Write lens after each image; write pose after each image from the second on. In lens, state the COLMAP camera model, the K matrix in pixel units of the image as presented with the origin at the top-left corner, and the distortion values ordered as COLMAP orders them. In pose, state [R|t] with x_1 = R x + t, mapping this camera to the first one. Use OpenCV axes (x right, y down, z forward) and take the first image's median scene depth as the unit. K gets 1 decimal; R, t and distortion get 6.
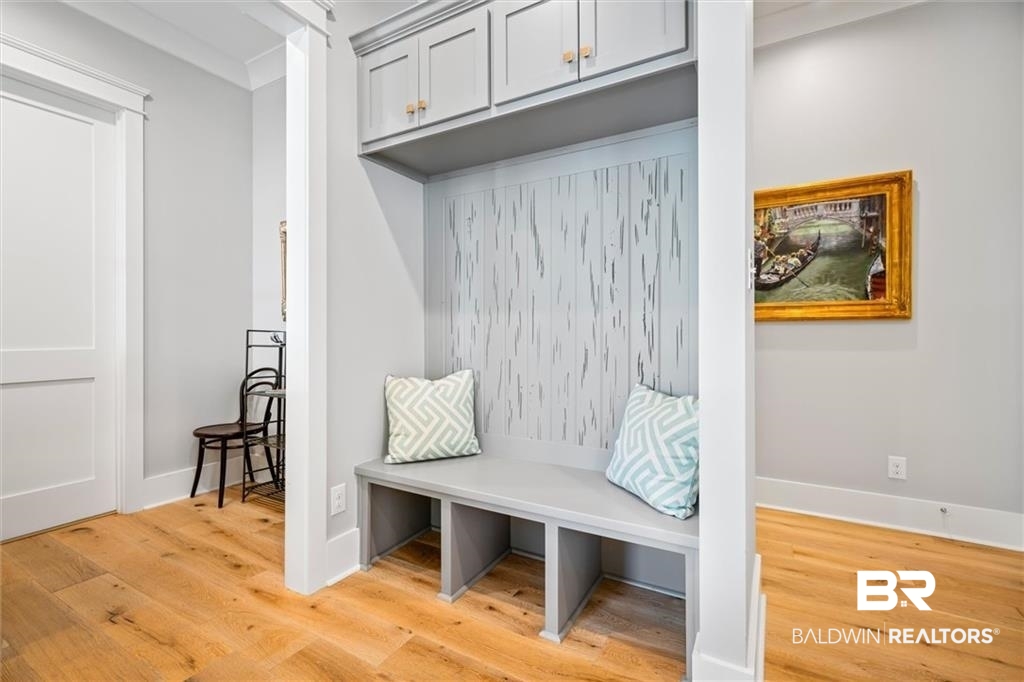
lens RADIAL K [[455.6, 0, 508.2], [0, 455.6, 336.0], [0, 0, 1]] dist [0.005321, -0.000869]
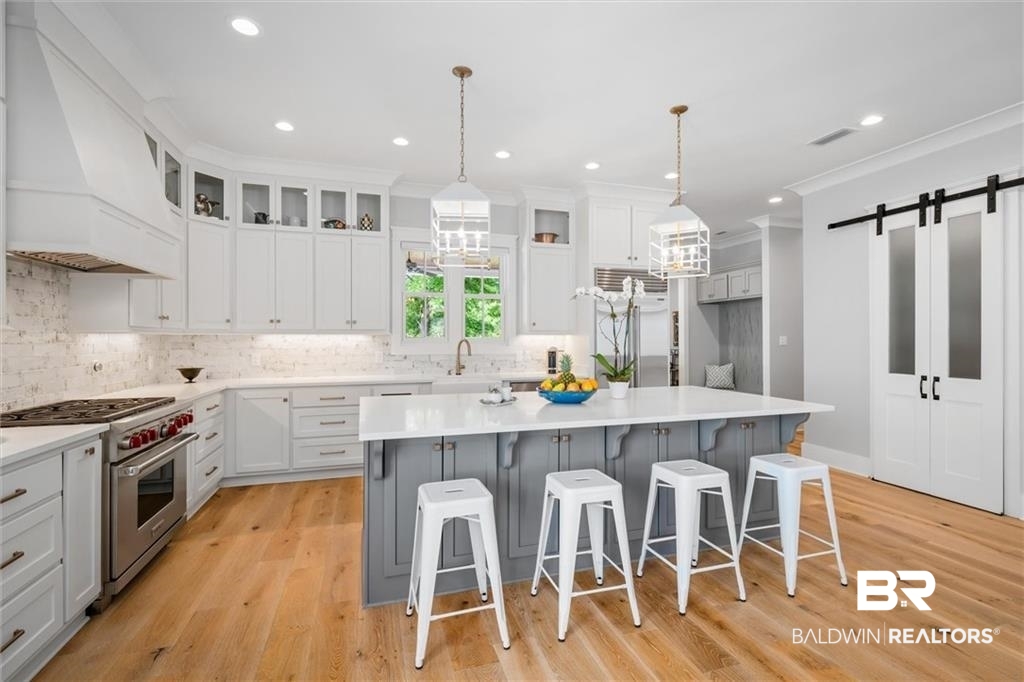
lens RADIAL K [[455.6, 0, 510.7], [0, 455.6, 338.1], [0, 0, 1]] dist [0.005321, -0.000869]
pose [[0.735933, -0.005506, -0.677032, 0.877555], [0.000609, 0.999972, -0.007470, -0.075940], [0.677054, 0.005084, 0.735916, -2.259076]]
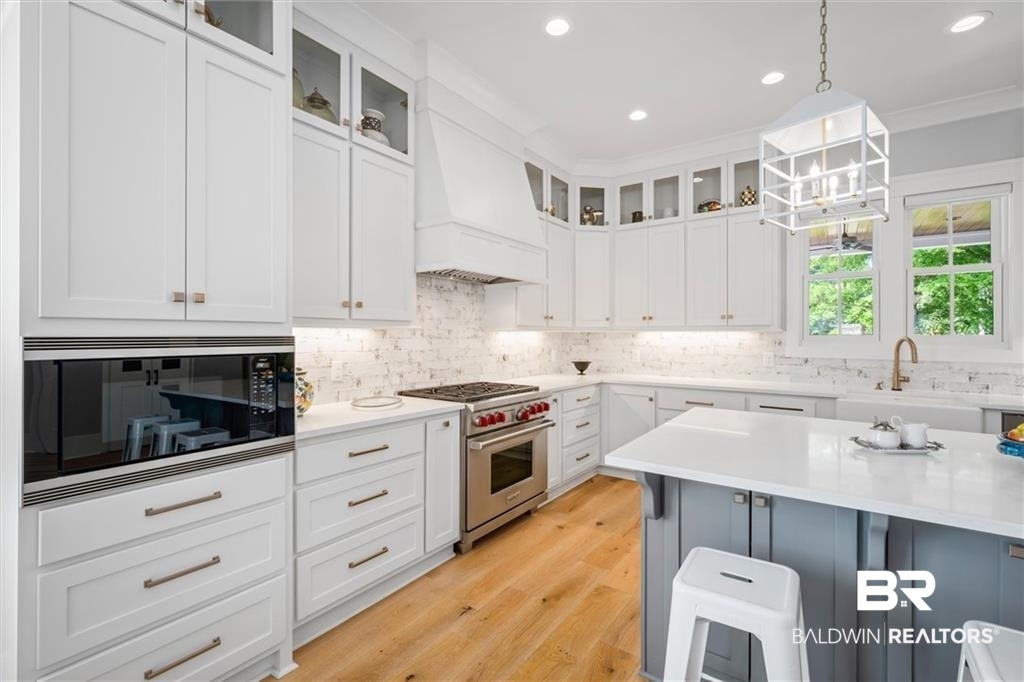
lens RADIAL K [[455.6, 0, 512.7], [0, 455.6, 333.5], [0, 0, 1]] dist [0.005321, -0.000869]
pose [[-0.086737, -0.009369, -0.996187, 0.796317], [-0.007642, 0.999933, -0.008739, -0.076977], [0.996202, 0.006854, -0.086803, -1.961573]]
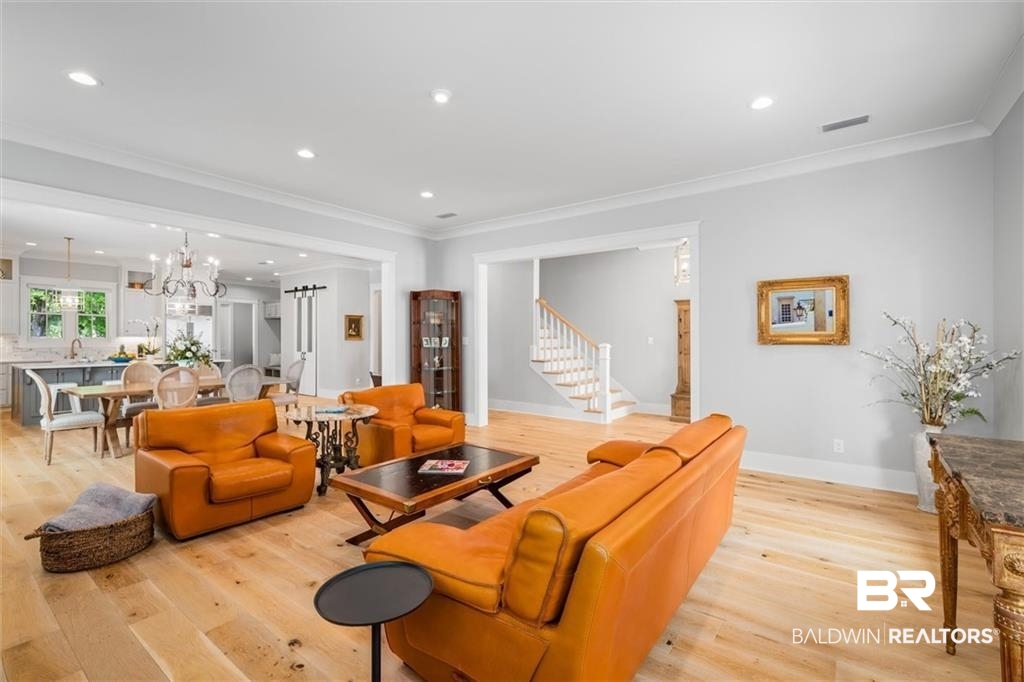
lens RADIAL K [[455.6, 0, 510.4], [0, 455.6, 337.0], [0, 0, 1]] dist [0.005321, -0.000869]
pose [[0.992578, -0.006143, -0.121454, 3.182798], [0.005052, 0.999944, -0.009283, -0.051676], [0.121504, 0.008600, 0.992554, -4.074823]]
